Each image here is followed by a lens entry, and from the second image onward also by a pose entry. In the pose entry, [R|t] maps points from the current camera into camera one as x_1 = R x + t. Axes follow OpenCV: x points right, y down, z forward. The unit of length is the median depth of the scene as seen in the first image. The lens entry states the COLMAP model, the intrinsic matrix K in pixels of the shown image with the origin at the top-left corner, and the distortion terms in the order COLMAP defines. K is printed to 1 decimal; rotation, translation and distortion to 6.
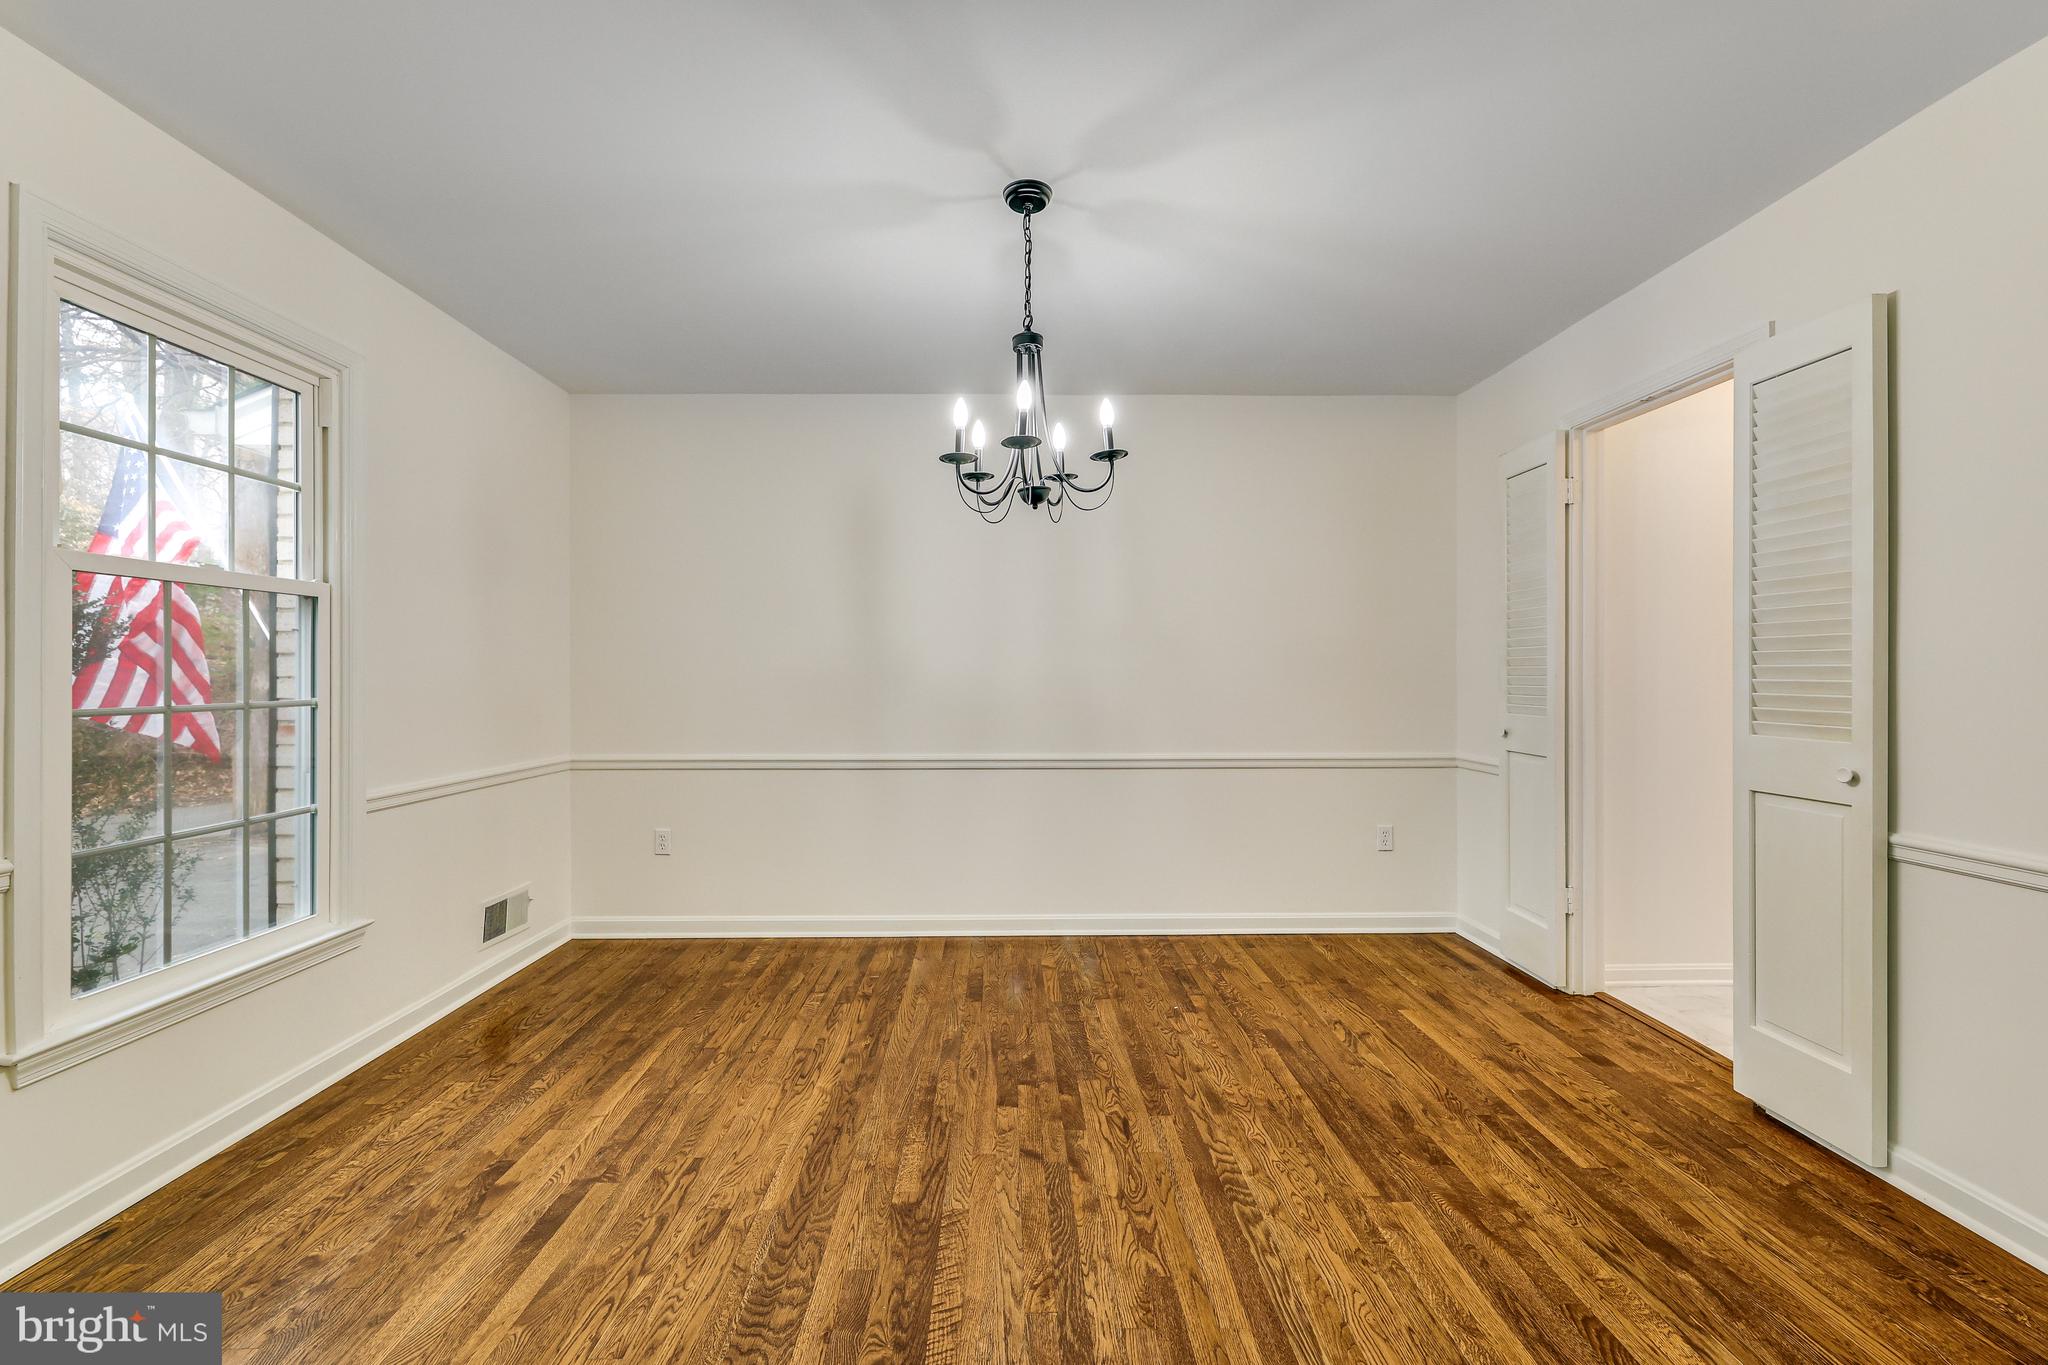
lens RADIAL K [[870.3, 0, 1019.8], [0, 870.3, 673.8], [0, 0, 1]] dist [-0.000832, -0.000029]
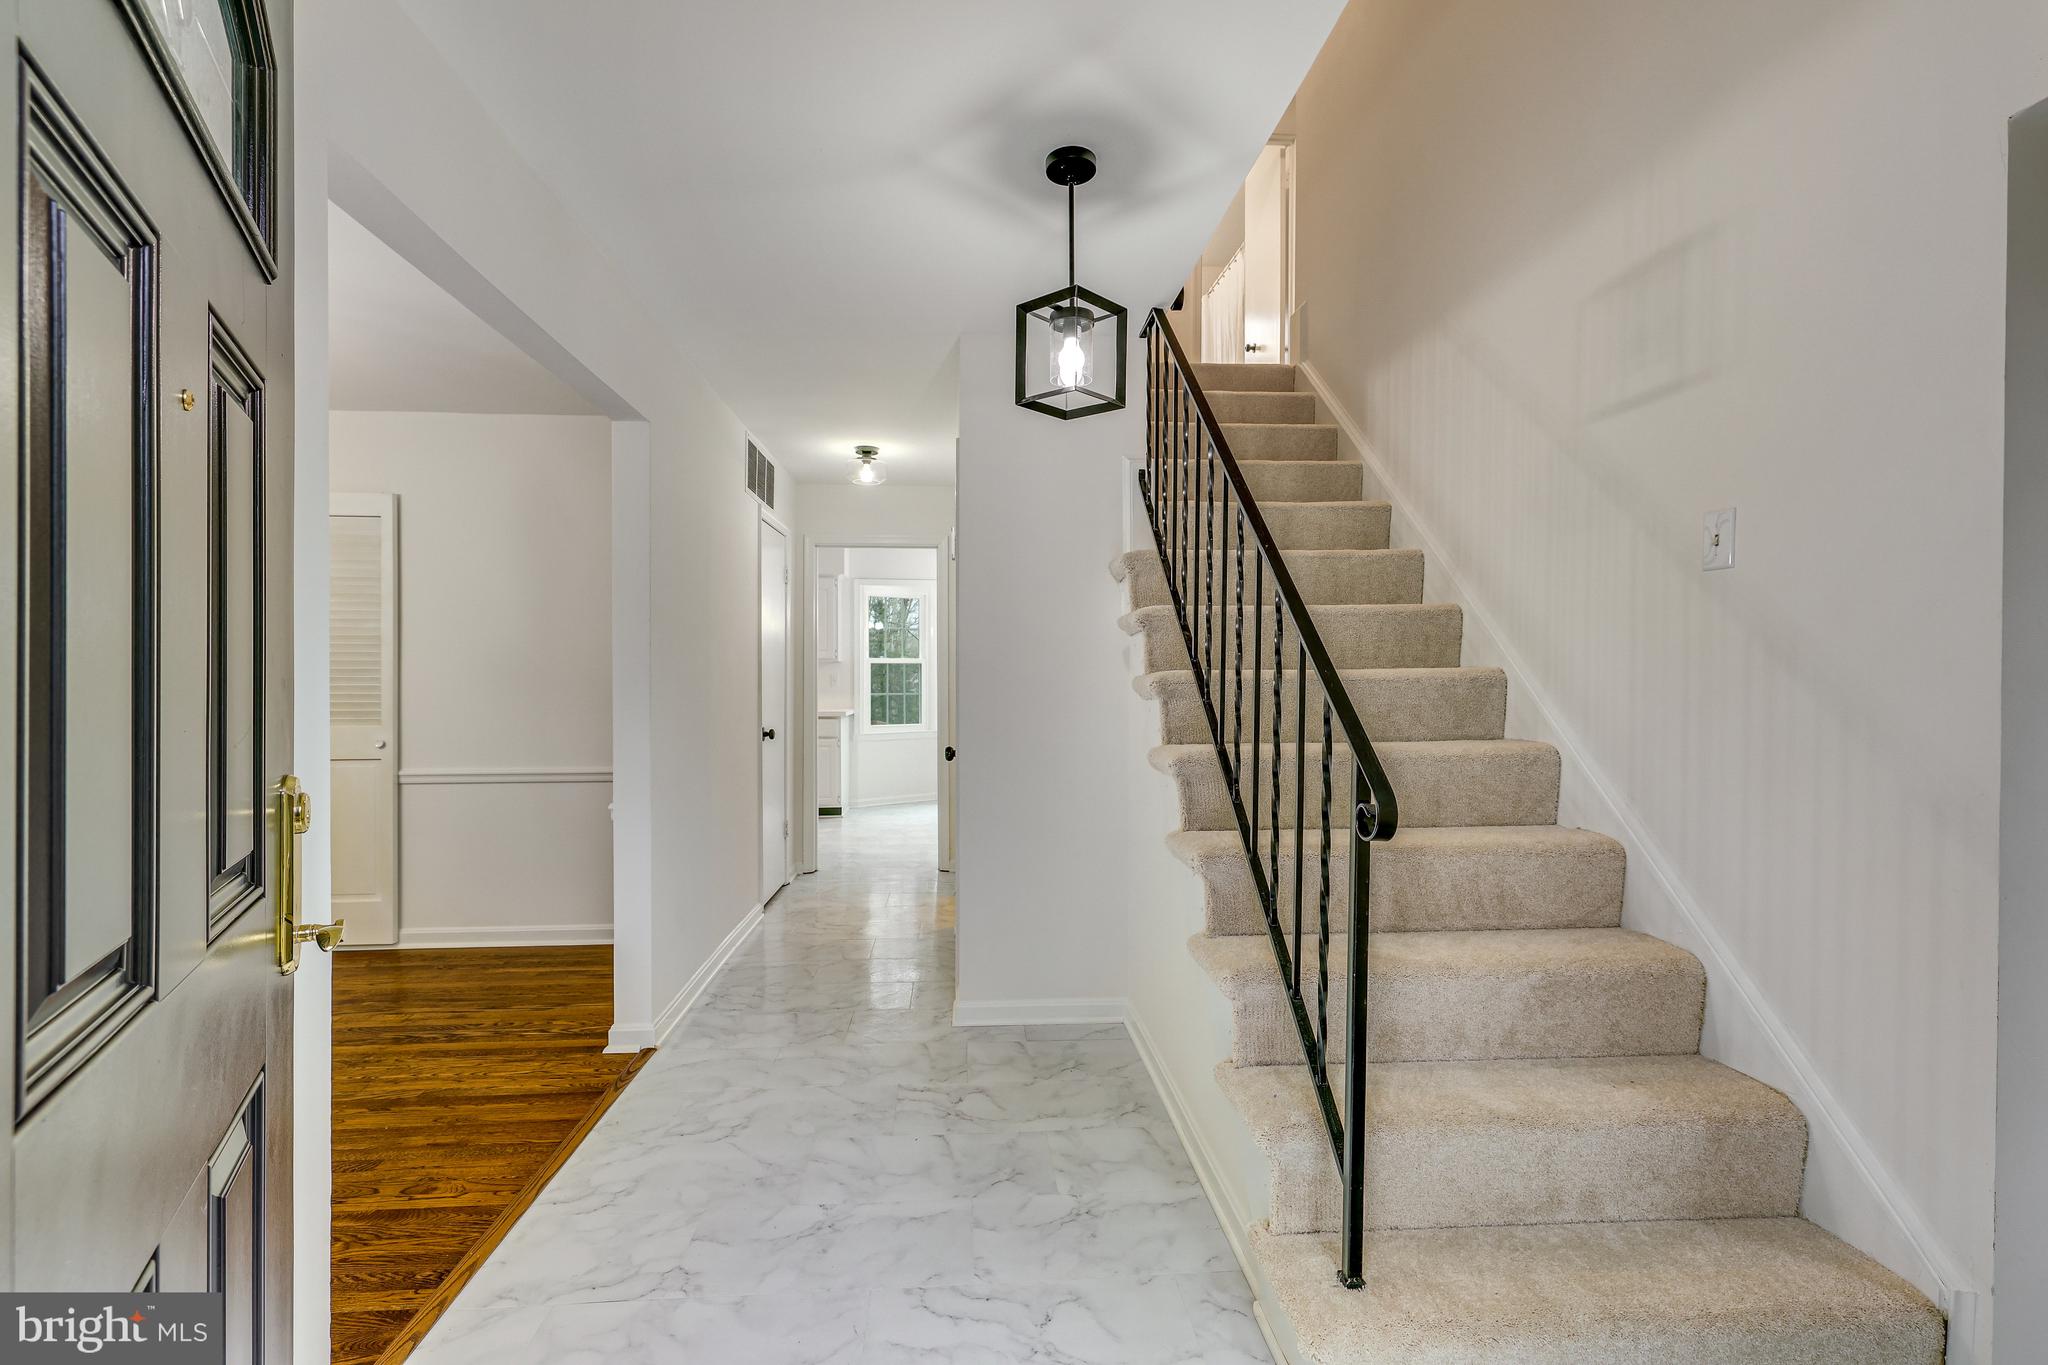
lens RADIAL K [[911.6, 0, 1029.5], [0, 911.6, 678.1], [0, 0, 1]] dist [0.001958, 0.000340]
pose [[-0.066318, 0.003753, 0.997791, -1.111948], [-0.000239, 0.999993, -0.003777, -0.017258], [-0.997798, -0.000489, -0.066317, -0.273540]]
